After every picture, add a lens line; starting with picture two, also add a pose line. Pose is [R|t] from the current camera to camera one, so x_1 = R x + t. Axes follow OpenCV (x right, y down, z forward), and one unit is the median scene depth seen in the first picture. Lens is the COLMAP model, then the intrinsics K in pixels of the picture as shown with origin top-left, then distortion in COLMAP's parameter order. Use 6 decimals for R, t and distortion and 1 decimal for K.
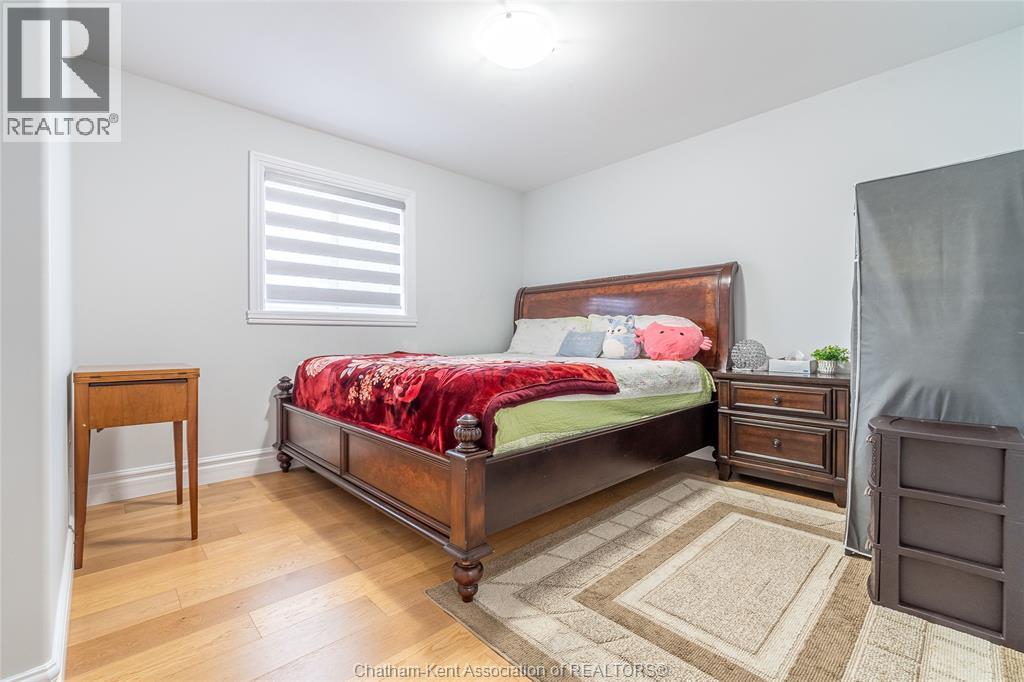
lens RADIAL K [[449.8, 0, 512.7], [0, 449.8, 343.7], [0, 0, 1]] dist [-0.009767, 0.002020]
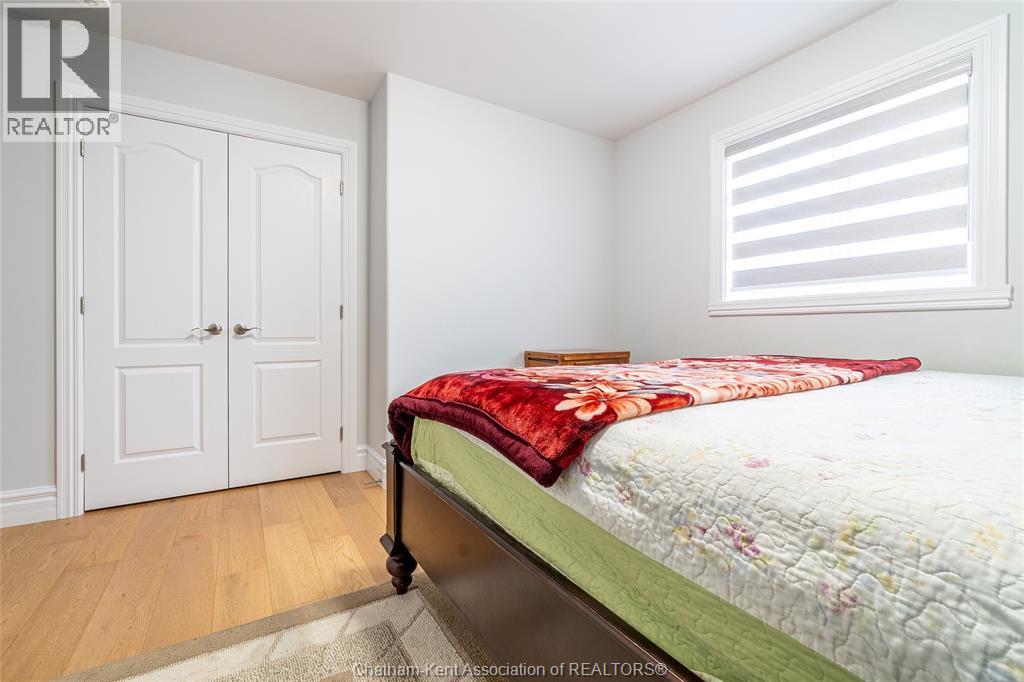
lens RADIAL K [[449.8, 0, 508.5], [0, 449.8, 334.0], [0, 0, 1]] dist [-0.009767, 0.002020]
pose [[-0.234759, 0.009921, -0.972003, 0.437076], [-0.012609, 0.999833, 0.013250, -0.012958], [0.971972, 0.015367, -0.234595, 0.779551]]
